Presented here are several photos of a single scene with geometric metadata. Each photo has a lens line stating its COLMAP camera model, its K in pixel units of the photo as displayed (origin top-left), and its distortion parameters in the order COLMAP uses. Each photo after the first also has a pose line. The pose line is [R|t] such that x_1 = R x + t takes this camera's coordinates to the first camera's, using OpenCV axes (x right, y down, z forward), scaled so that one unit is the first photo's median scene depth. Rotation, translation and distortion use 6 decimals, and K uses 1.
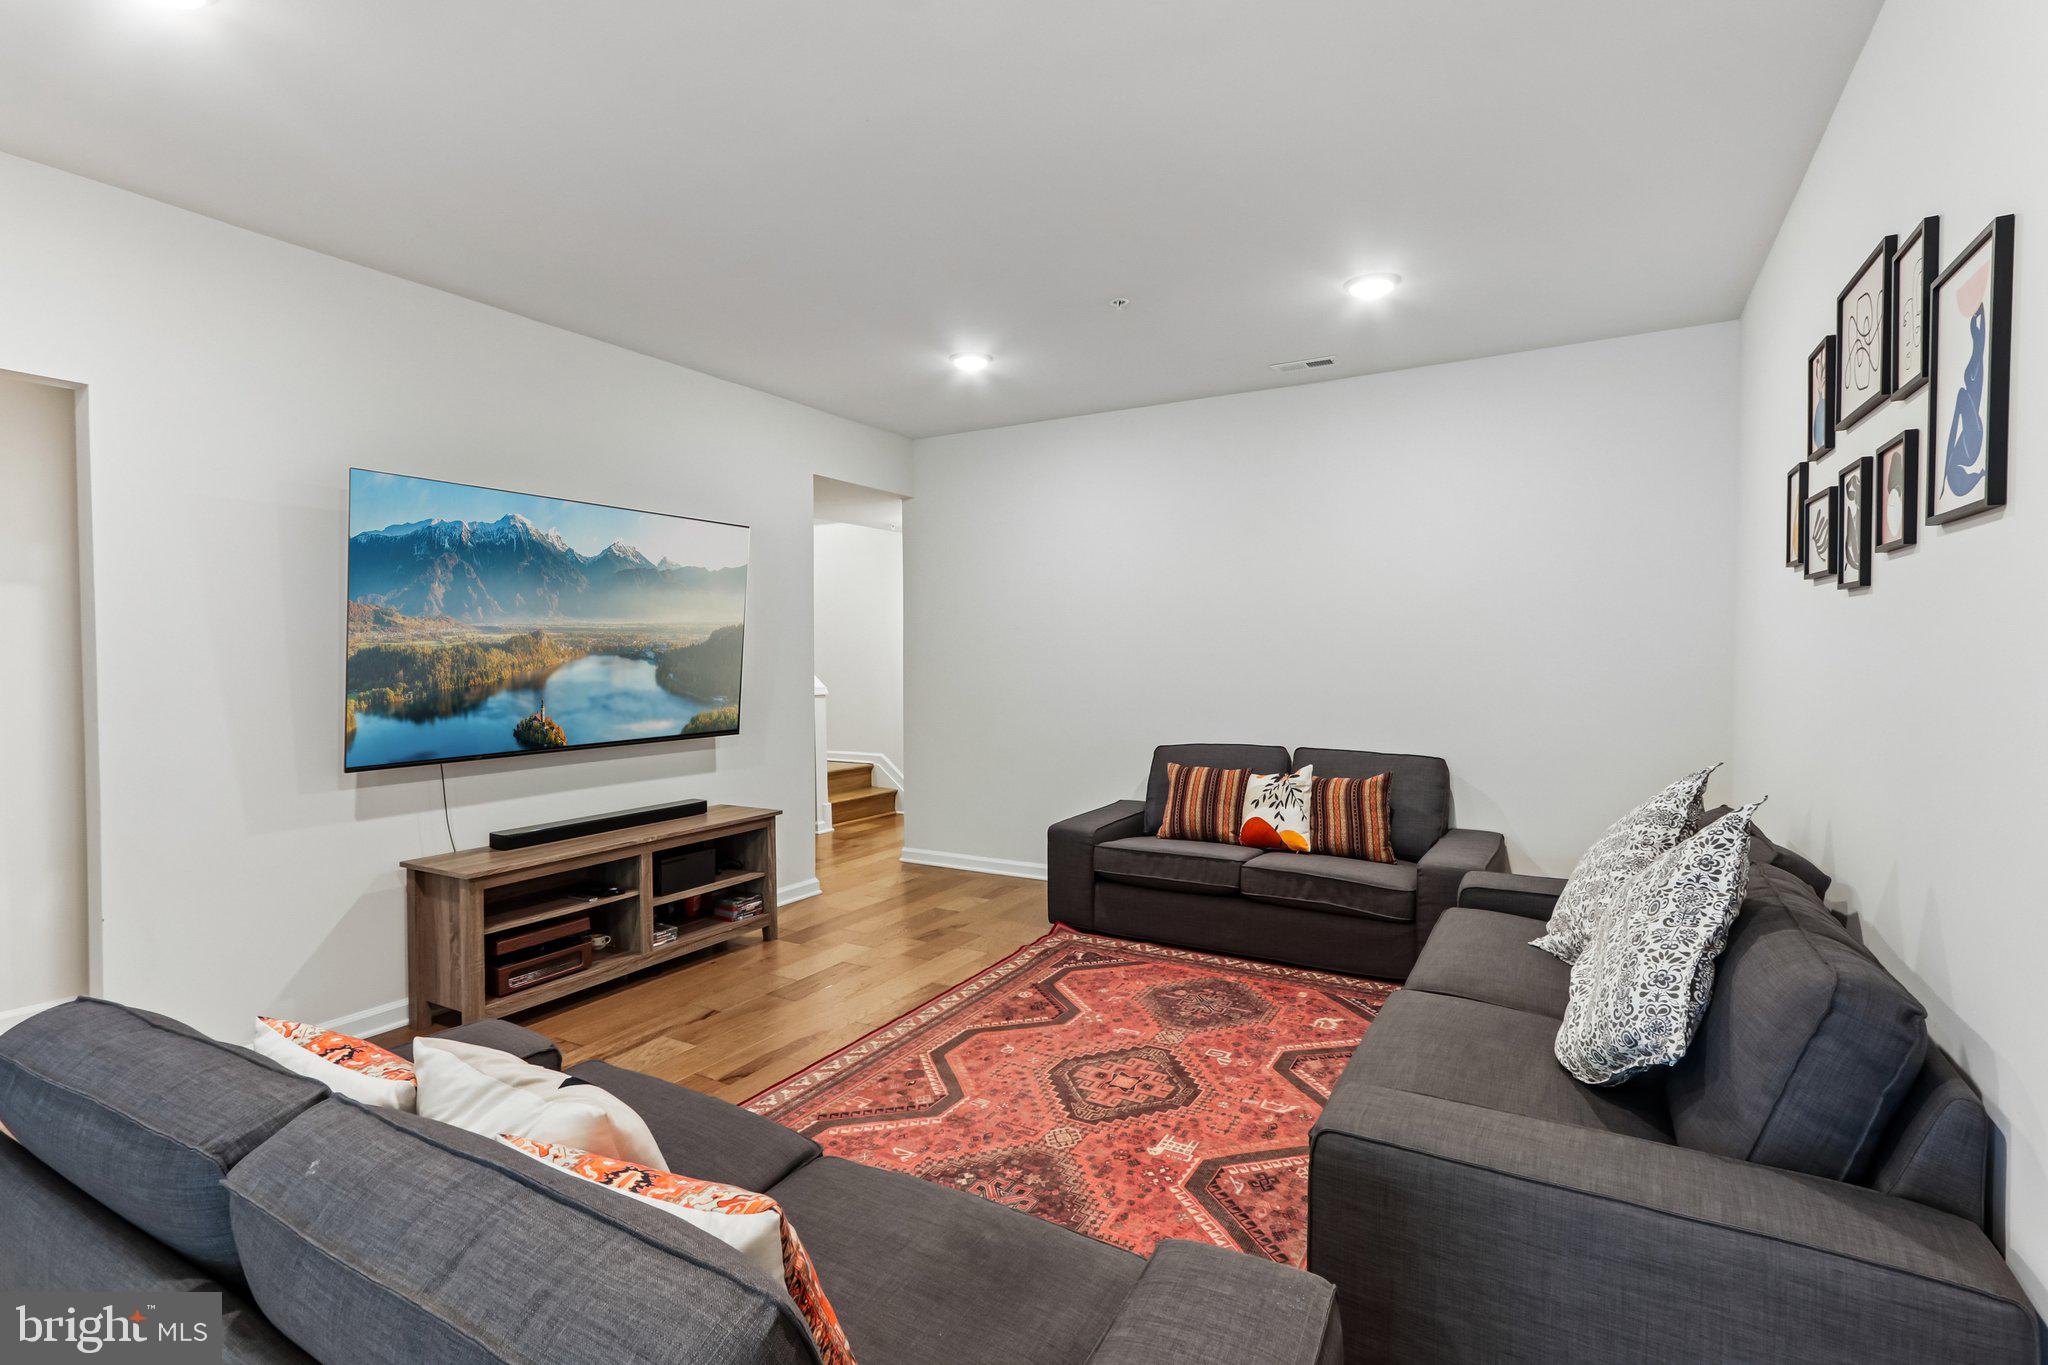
lens RADIAL K [[965.4, 0, 1019.8], [0, 965.4, 675.9], [0, 0, 1]] dist [-0.002418, 0.005585]
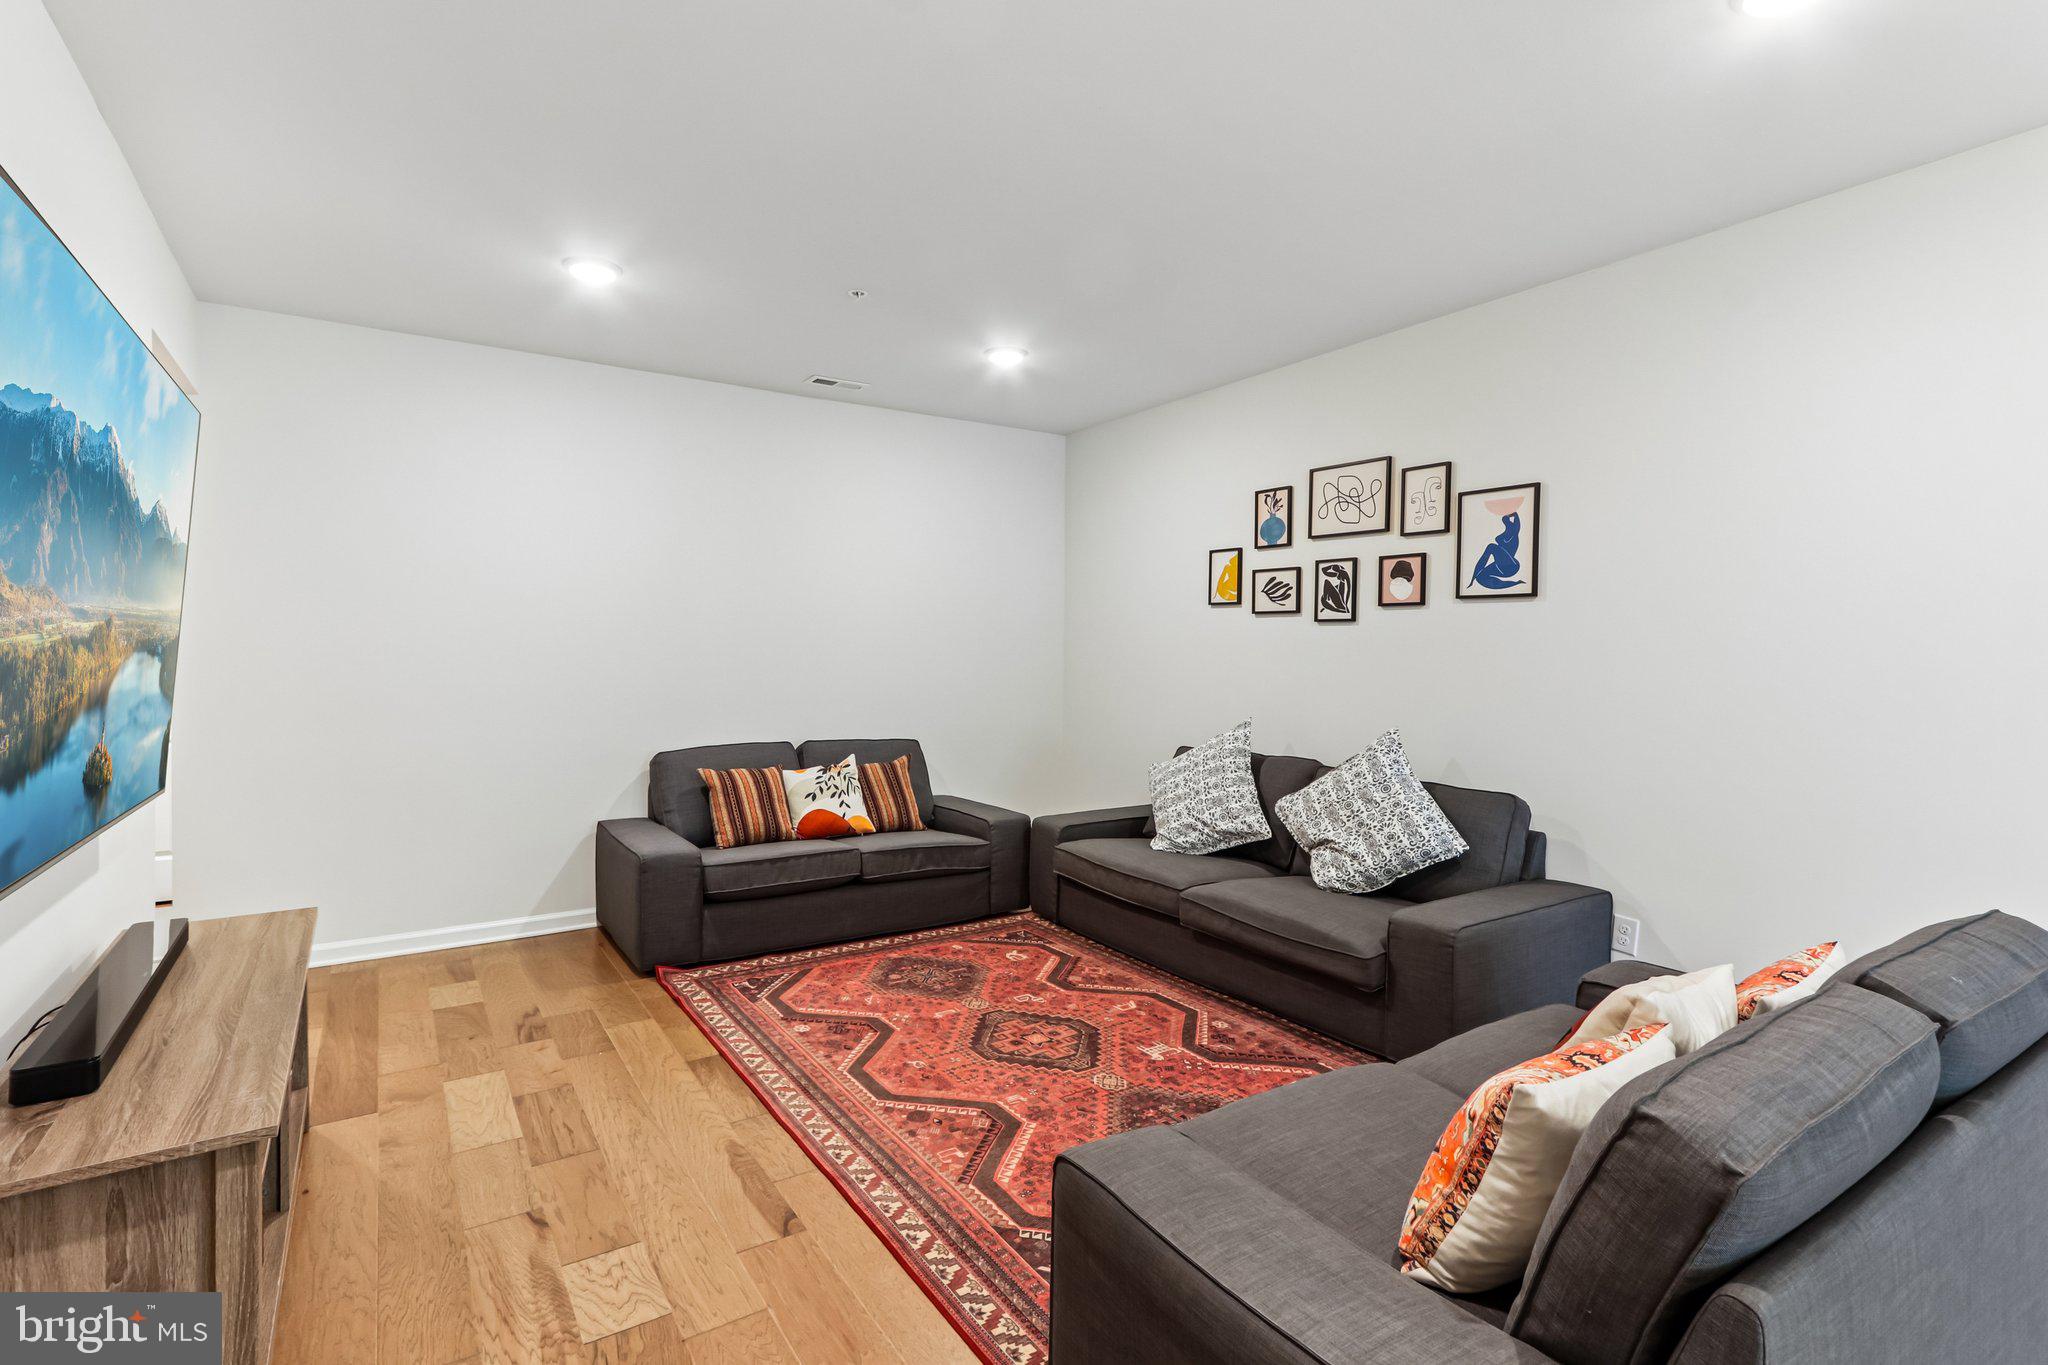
lens RADIAL K [[965.4, 0, 1015.6], [0, 965.4, 677.6], [0, 0, 1]] dist [-0.002418, 0.005585]
pose [[0.445013, -0.014361, 0.895409, -0.703507], [0.012047, 0.999877, 0.010050, -0.003526], [-0.895443, 0.006315, 0.445131, 0.417028]]
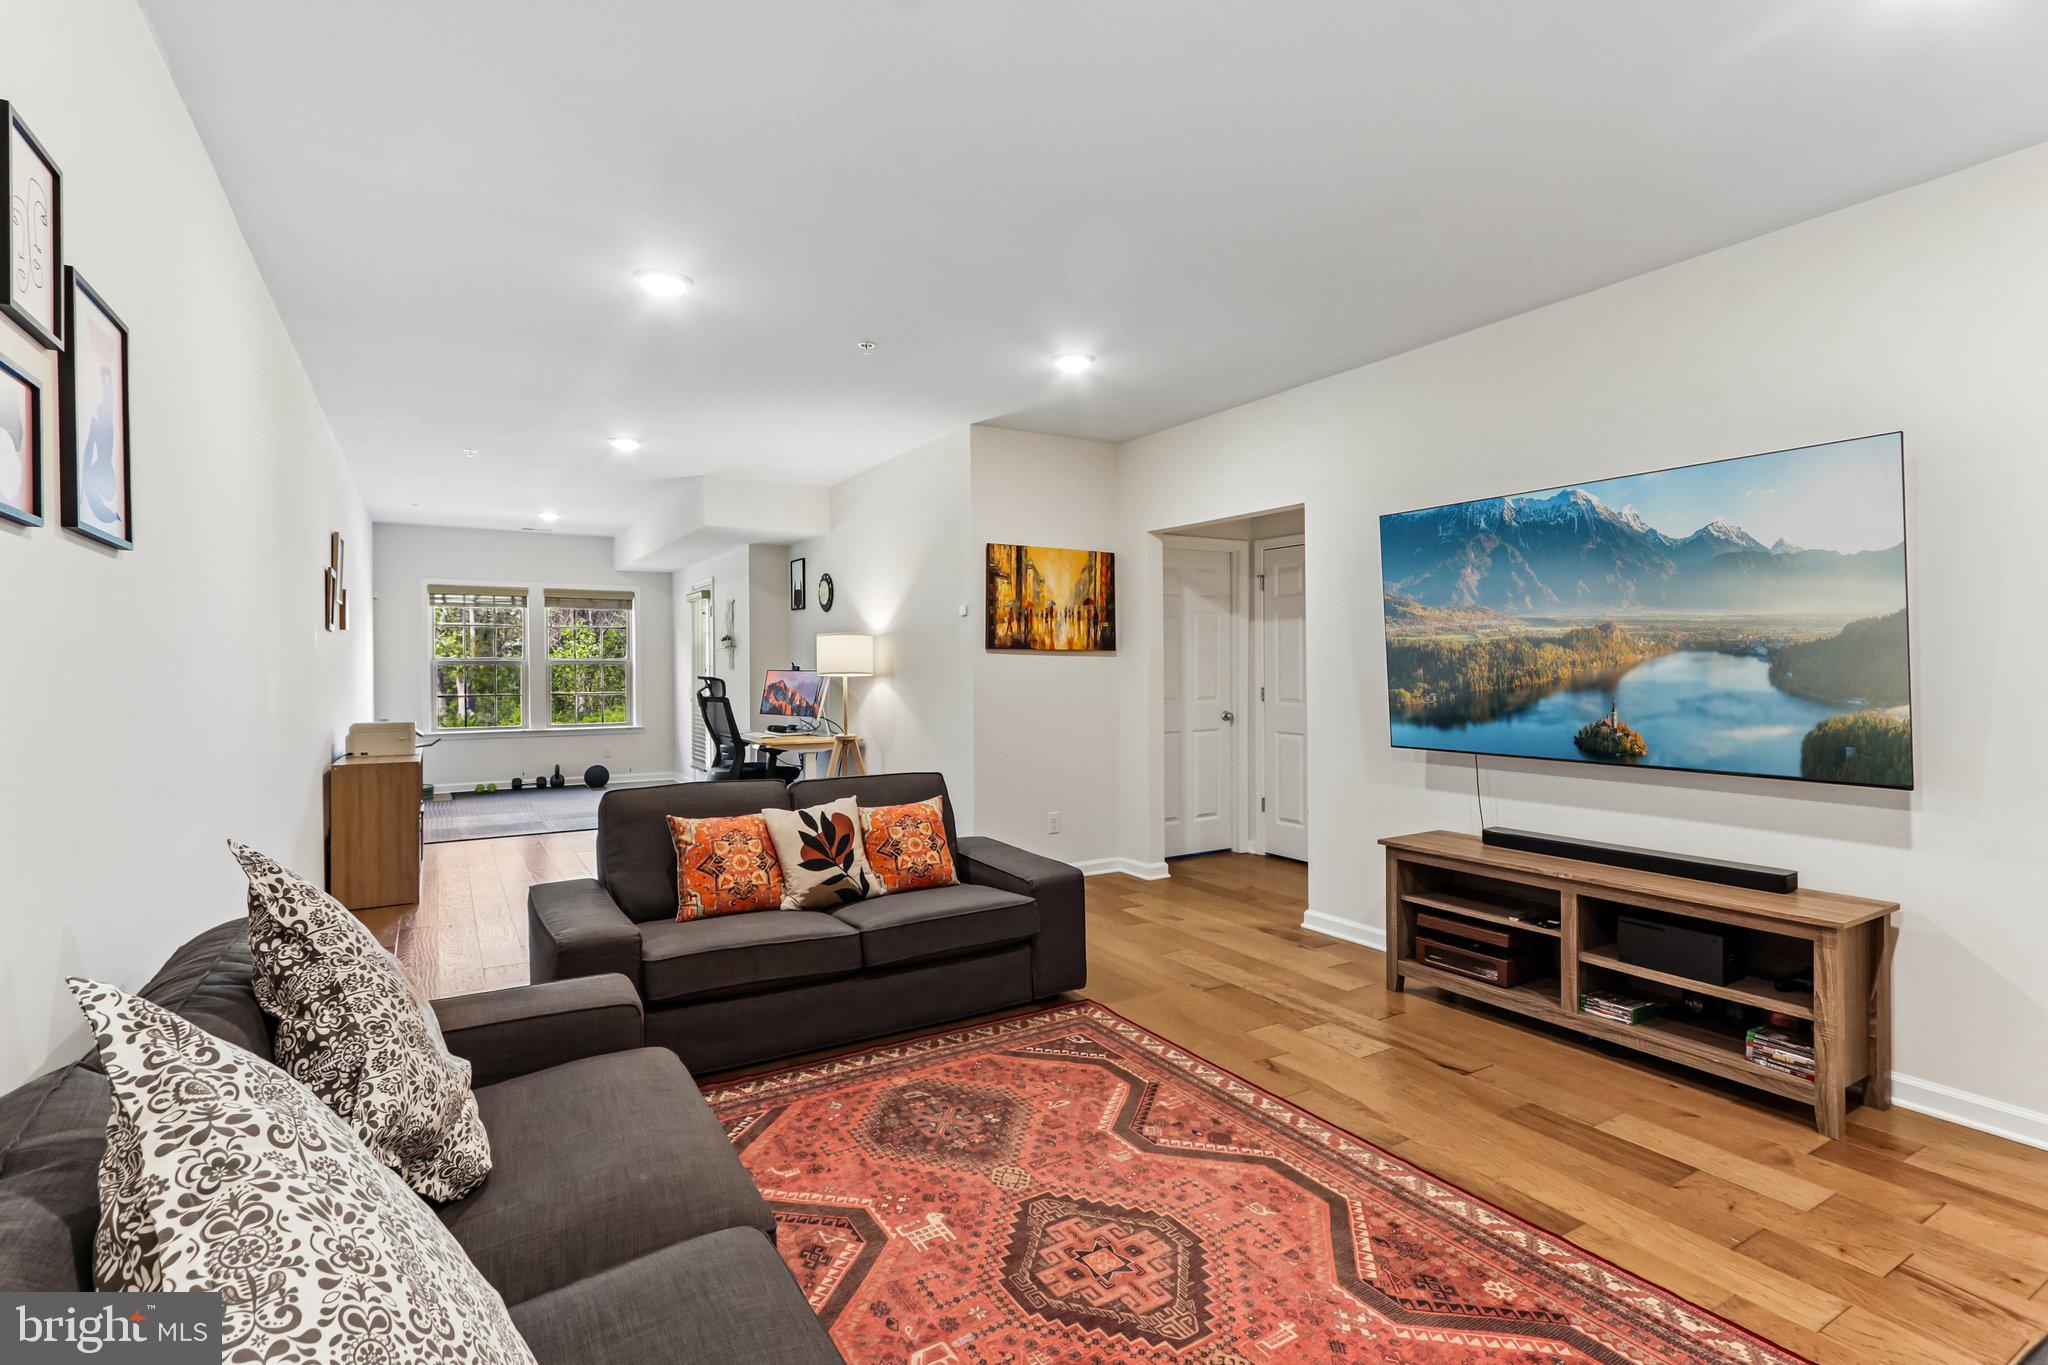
lens RADIAL K [[965.4, 0, 1013.6], [0, 965.4, 689.2], [0, 0, 1]] dist [-0.002418, 0.005585]
pose [[-0.482349, 0.030598, -0.875445, 0.592538], [-0.011346, 0.999088, 0.041171, -0.022057], [0.875906, 0.029792, -0.481562, 1.007363]]
